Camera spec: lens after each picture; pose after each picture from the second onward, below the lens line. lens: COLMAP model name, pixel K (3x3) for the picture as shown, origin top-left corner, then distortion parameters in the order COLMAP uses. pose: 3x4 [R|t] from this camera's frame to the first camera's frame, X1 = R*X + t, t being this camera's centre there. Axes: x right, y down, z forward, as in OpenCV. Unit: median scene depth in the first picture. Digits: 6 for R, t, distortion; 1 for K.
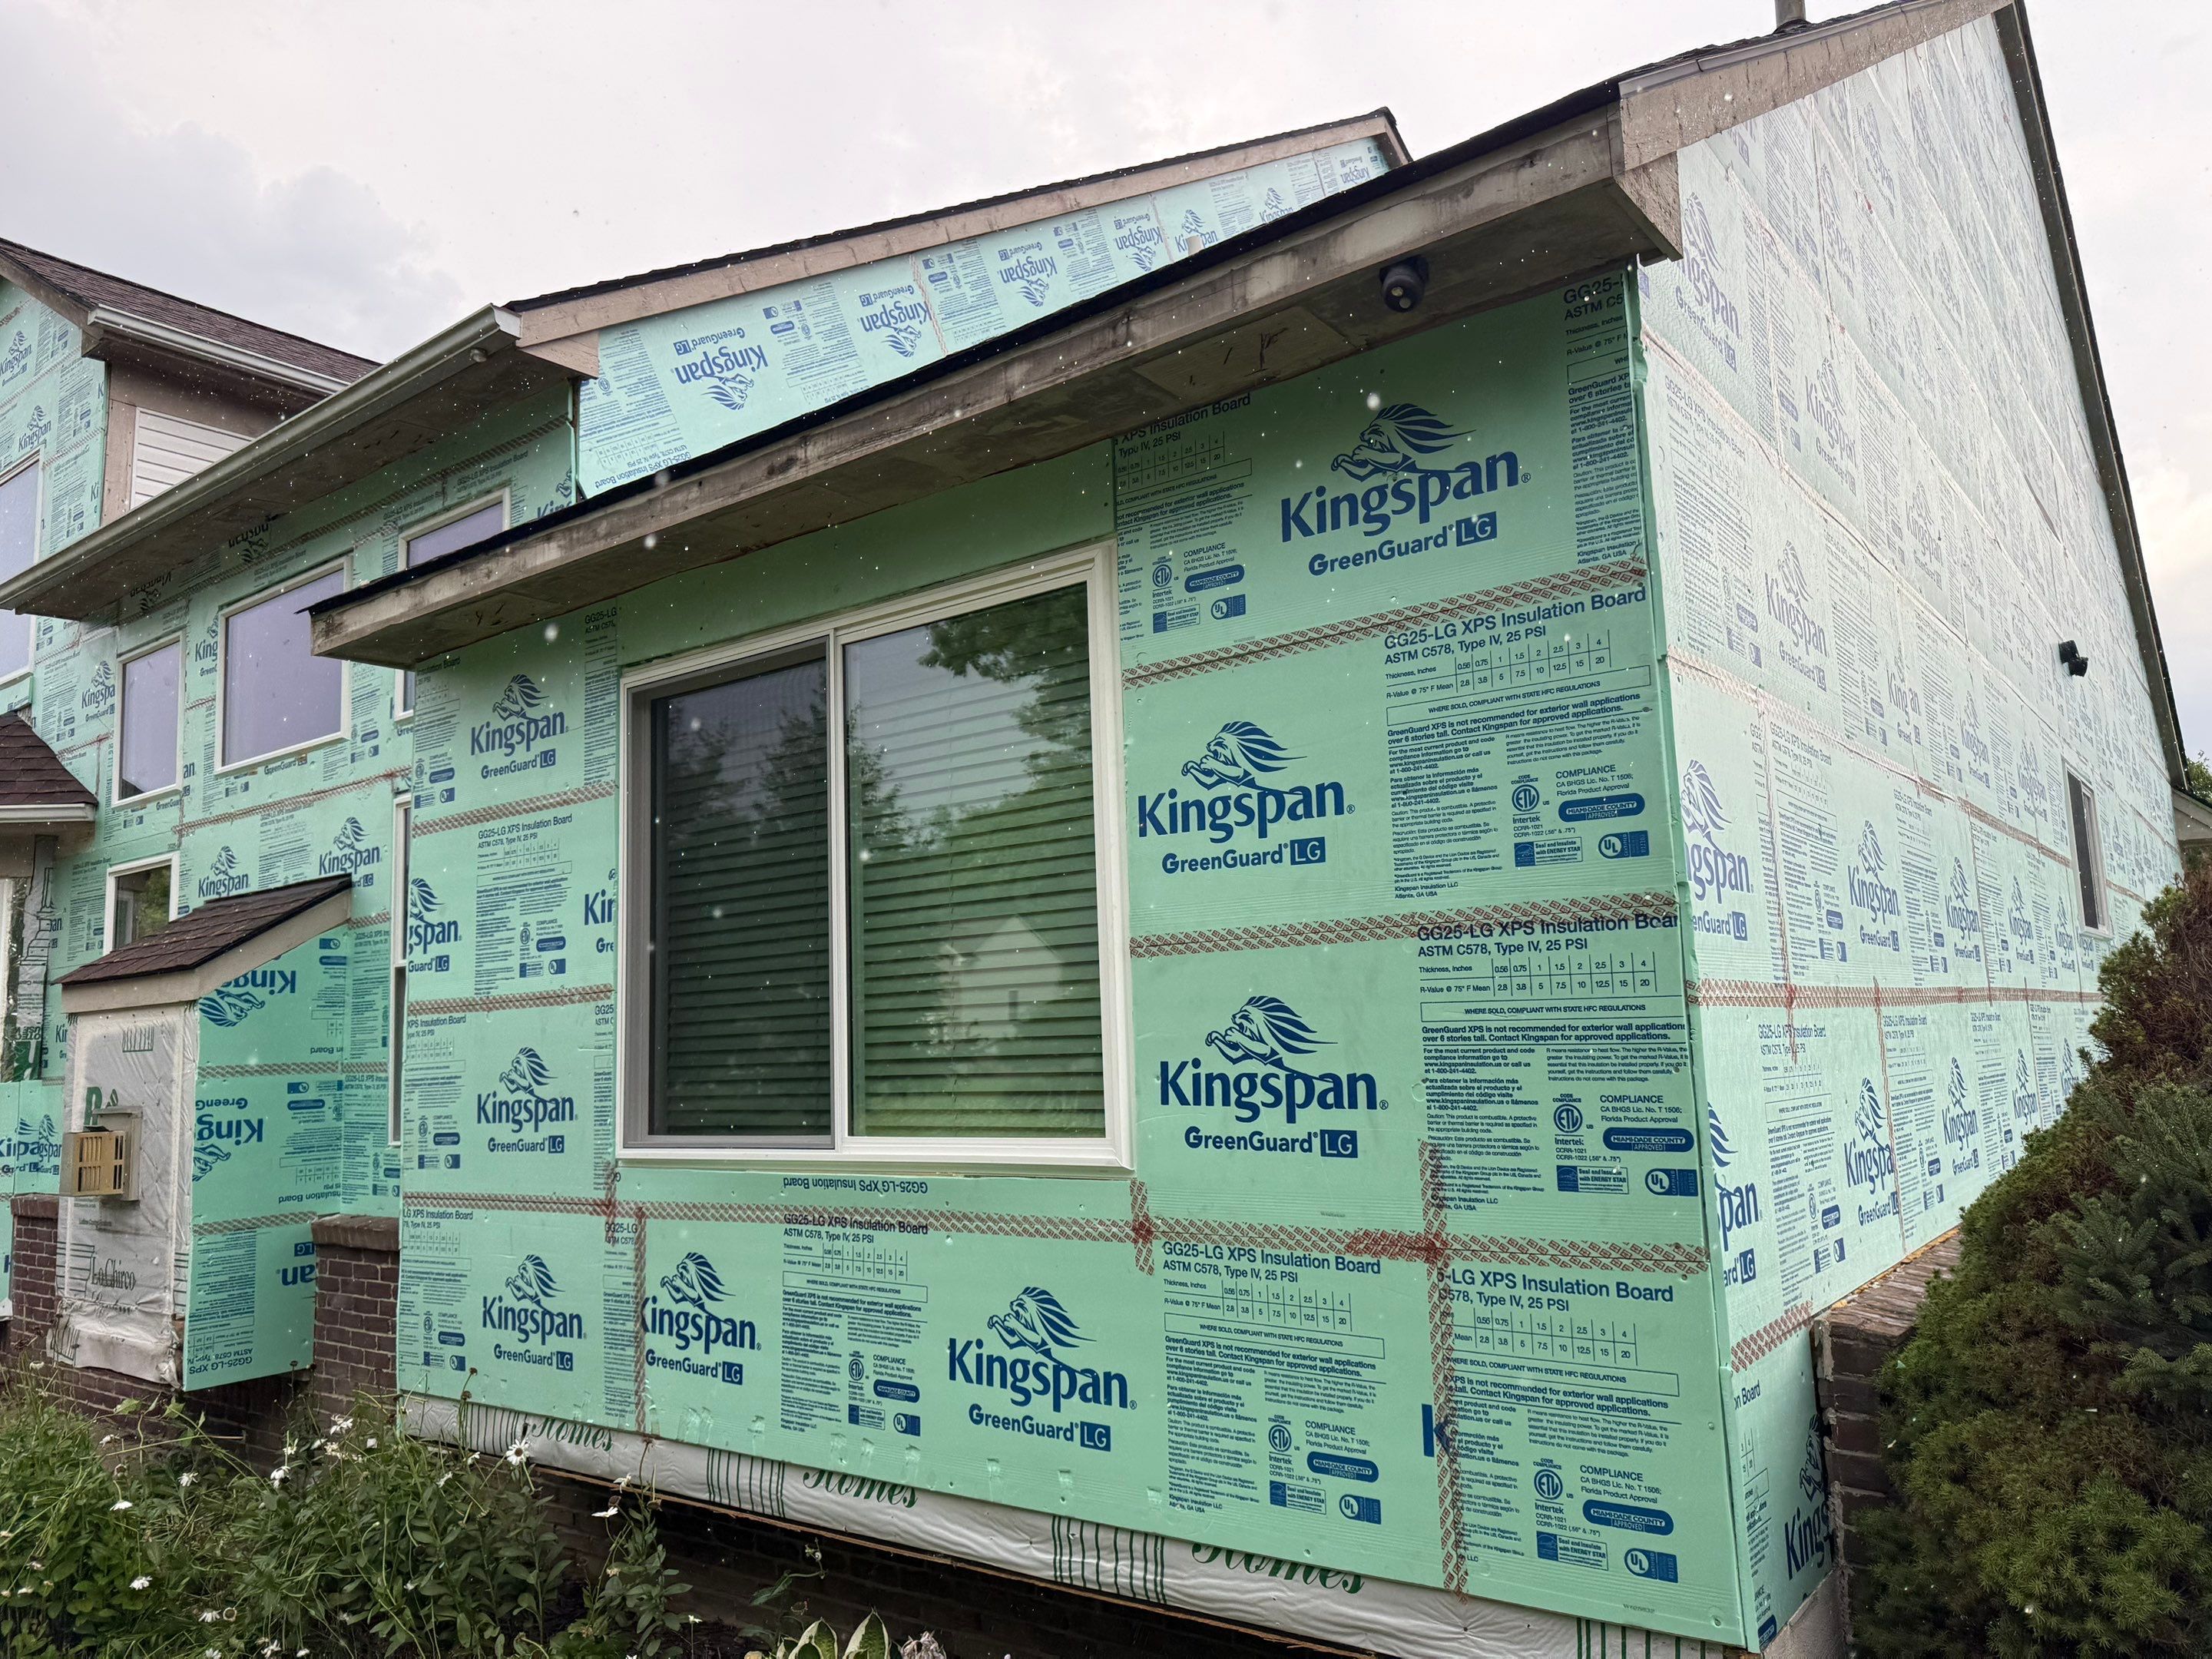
lens RADIAL K [[1656.4, 0, 1106.0], [0, 1656.4, 829.5], [0, 0, 1]] dist [0.010661, -0.005066]
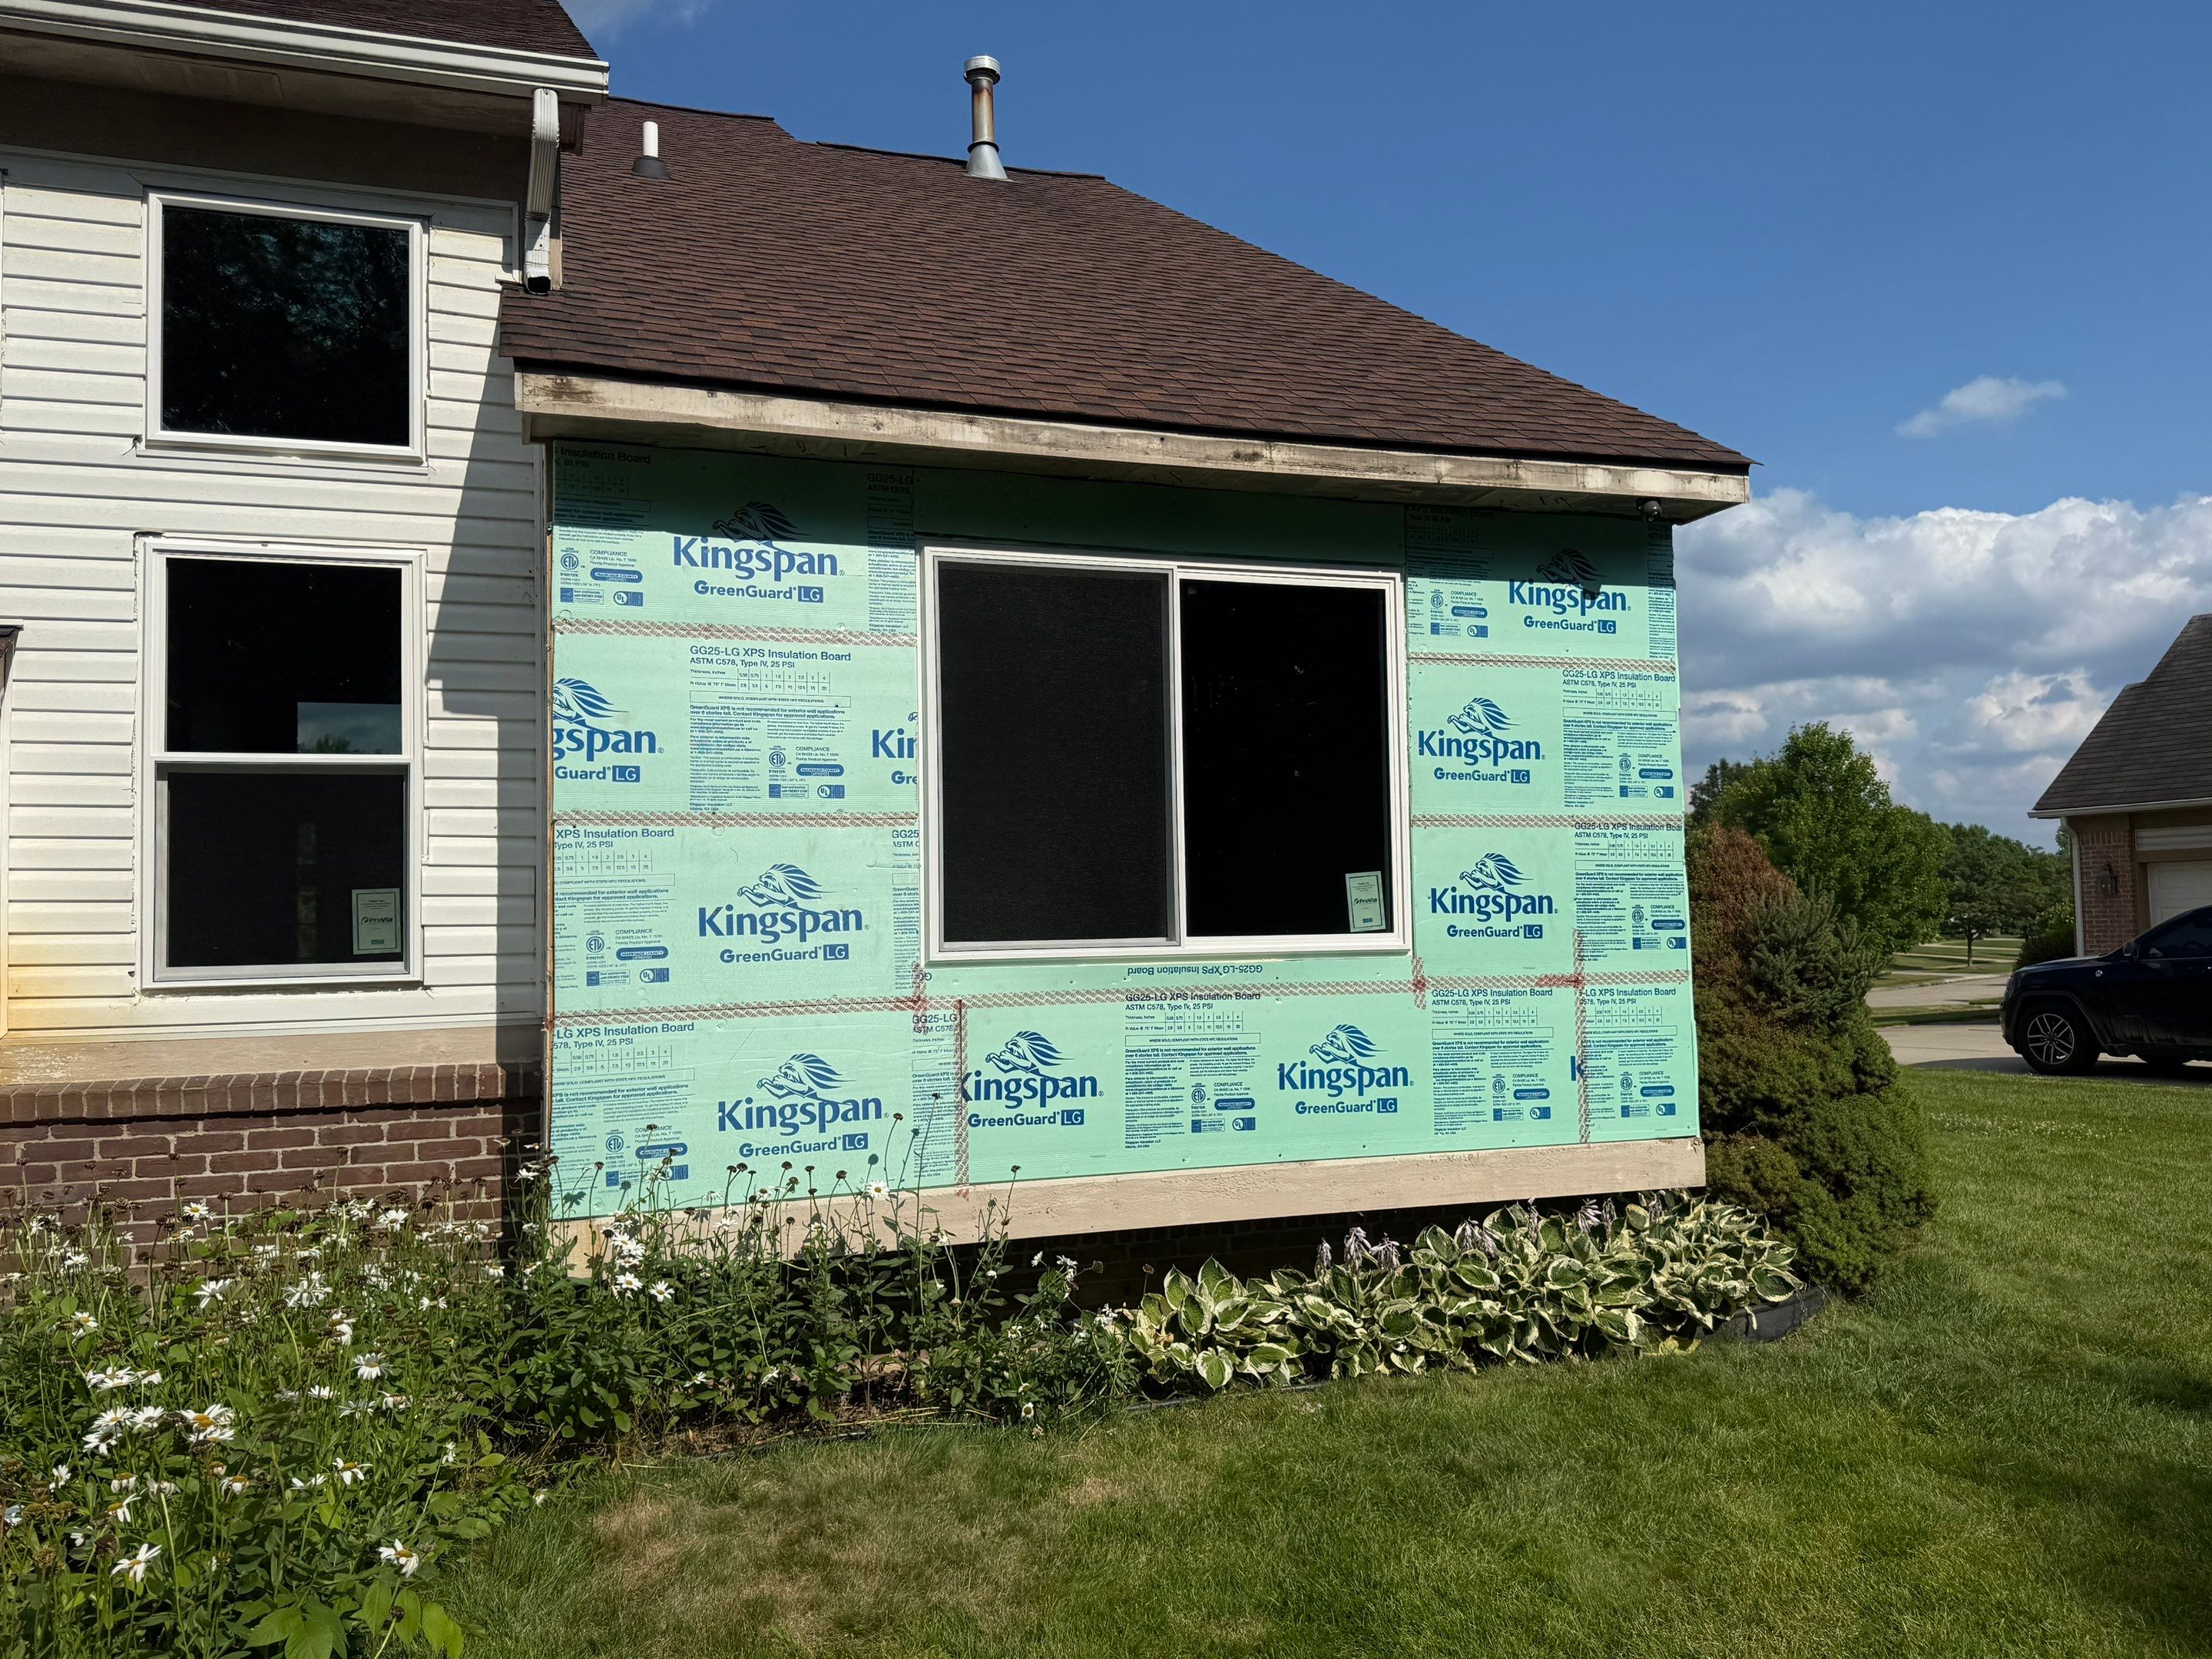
lens RADIAL K [[1656.4, 0, 1106.0], [0, 1656.4, 829.5], [0, 0, 1]] dist [0.010661, -0.005066]
pose [[0.528385, 0.050455, 0.847504, -1.615231], [-0.125040, 0.991972, 0.018901, 0.090038], [-0.839746, -0.115959, 0.530452, 0.376723]]
